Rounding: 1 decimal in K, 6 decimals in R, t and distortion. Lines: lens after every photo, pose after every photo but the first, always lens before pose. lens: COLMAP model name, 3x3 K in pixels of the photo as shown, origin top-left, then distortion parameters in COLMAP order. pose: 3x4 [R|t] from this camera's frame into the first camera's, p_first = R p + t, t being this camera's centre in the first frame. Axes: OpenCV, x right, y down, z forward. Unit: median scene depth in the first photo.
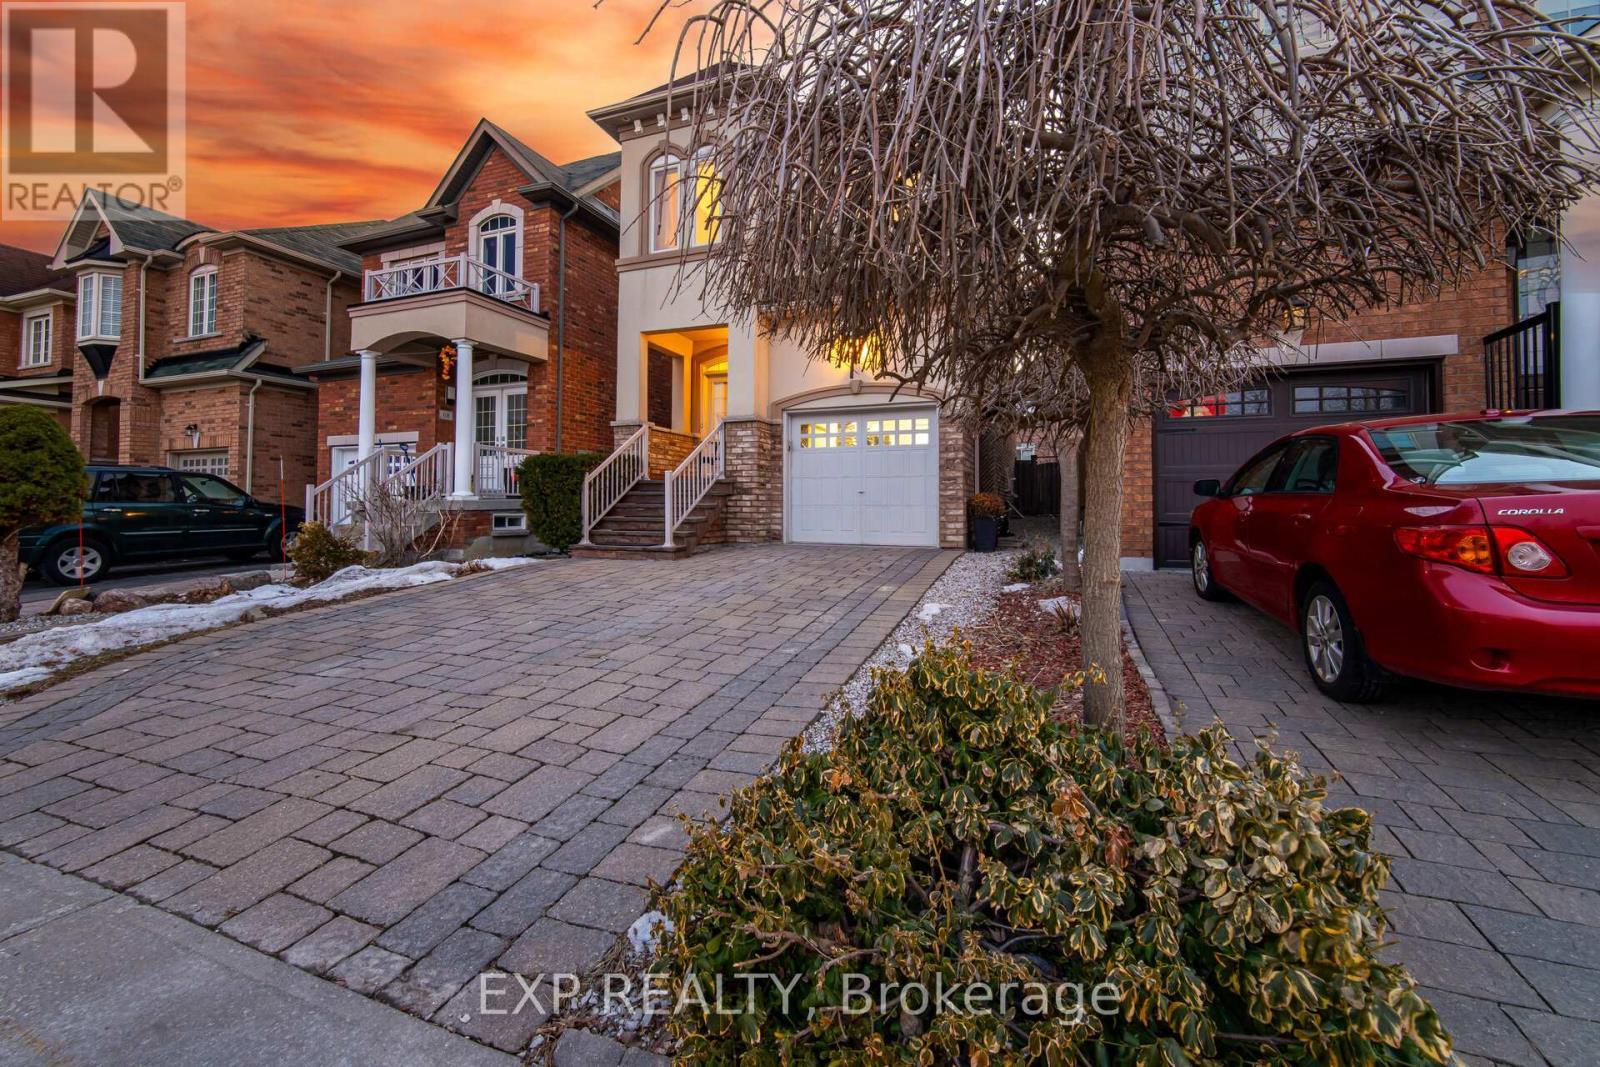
lens RADIAL K [[657.2, 0, 792.4], [0, 657.2, 484.6], [0, 0, 1]] dist [-0.003496, 0.000148]
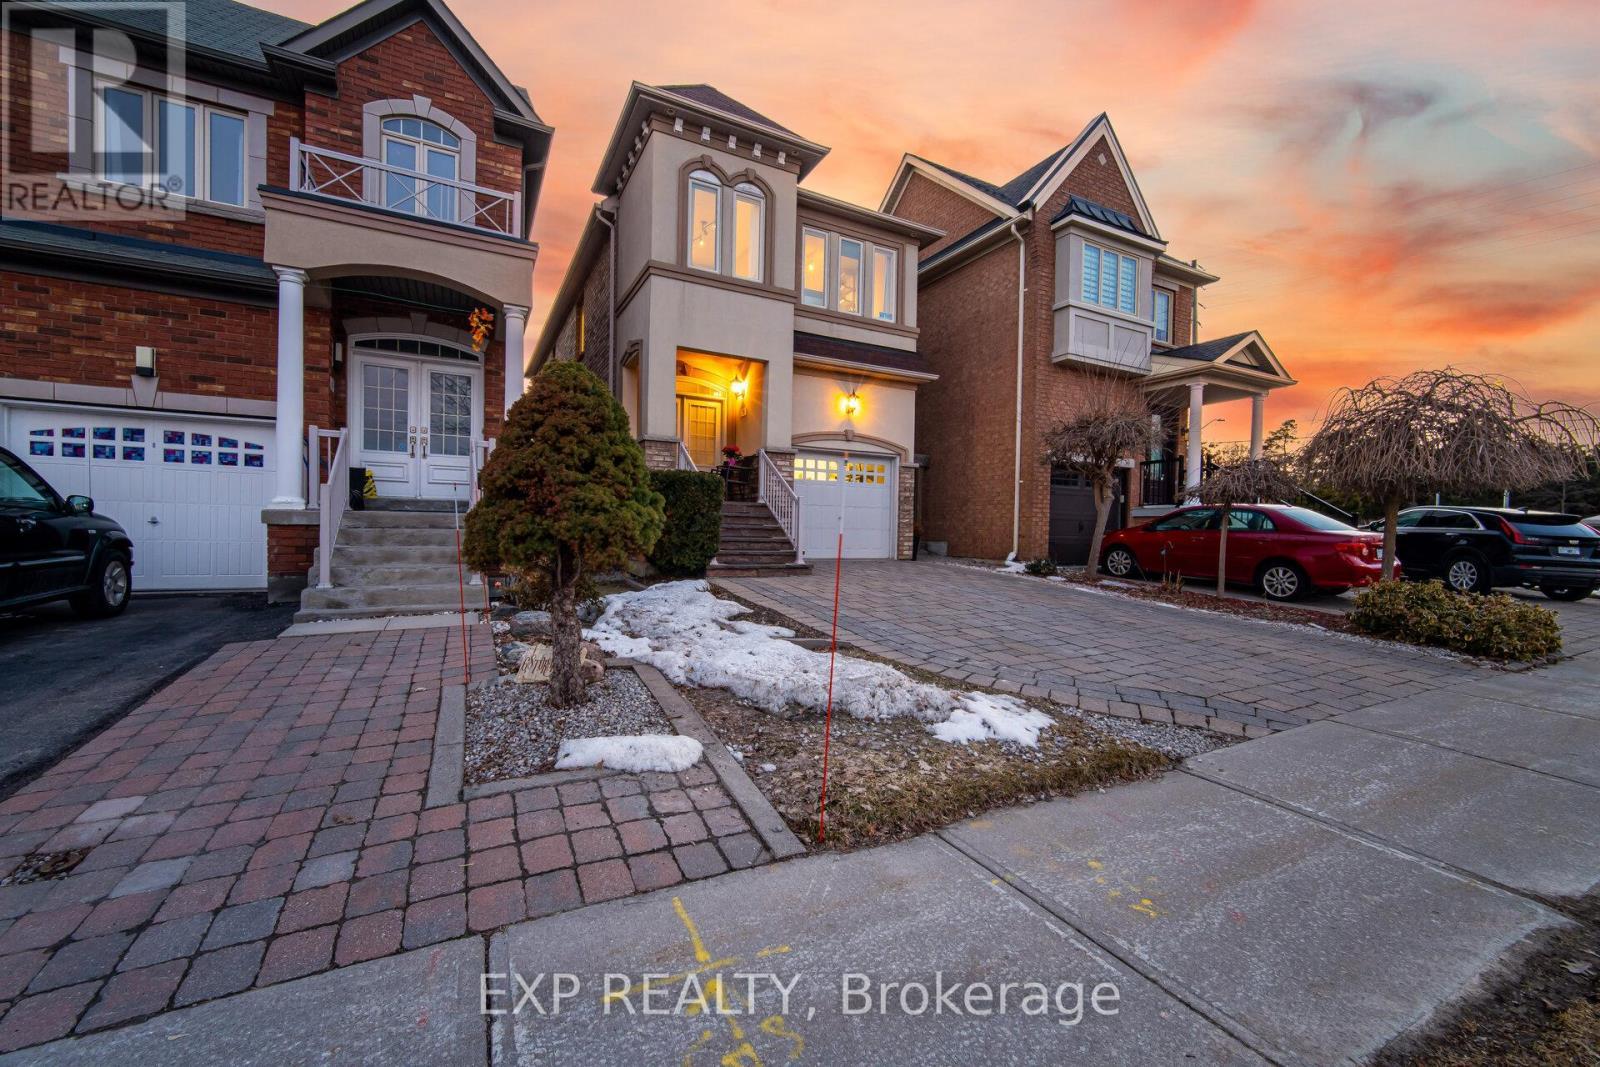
lens RADIAL K [[657.2, 0, 795.1], [0, 657.2, 539.7], [0, 0, 1]] dist [-0.003496, 0.000148]
pose [[0.650452, -0.000061, 0.759548, -0.846186], [-0.043199, 0.998378, 0.037074, 0.009370], [-0.758318, -0.056927, 0.649394, 0.222929]]
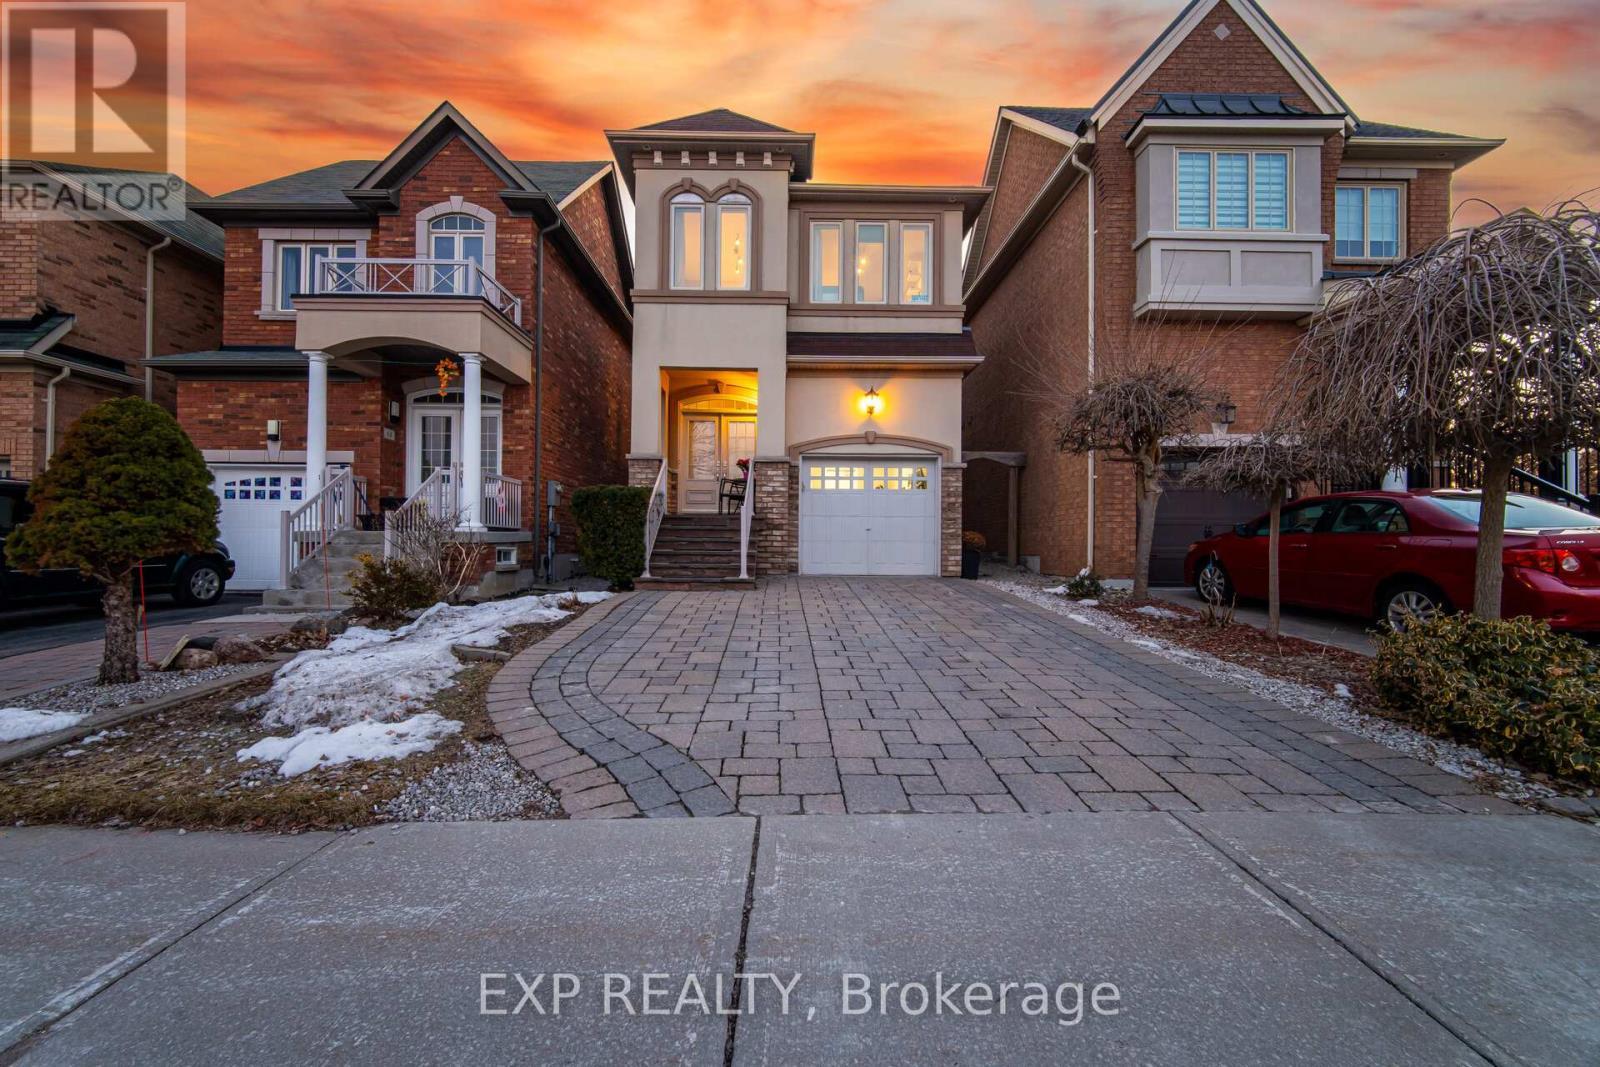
lens RADIAL K [[657.2, 0, 783.4], [0, 657.2, 536.9], [0, 0, 1]] dist [-0.003496, 0.000148]
pose [[0.928911, 0.010591, 0.370152, -0.420129], [-0.018124, 0.999693, 0.016879, 0.007276], [-0.369860, -0.022388, 0.928818, -0.004650]]
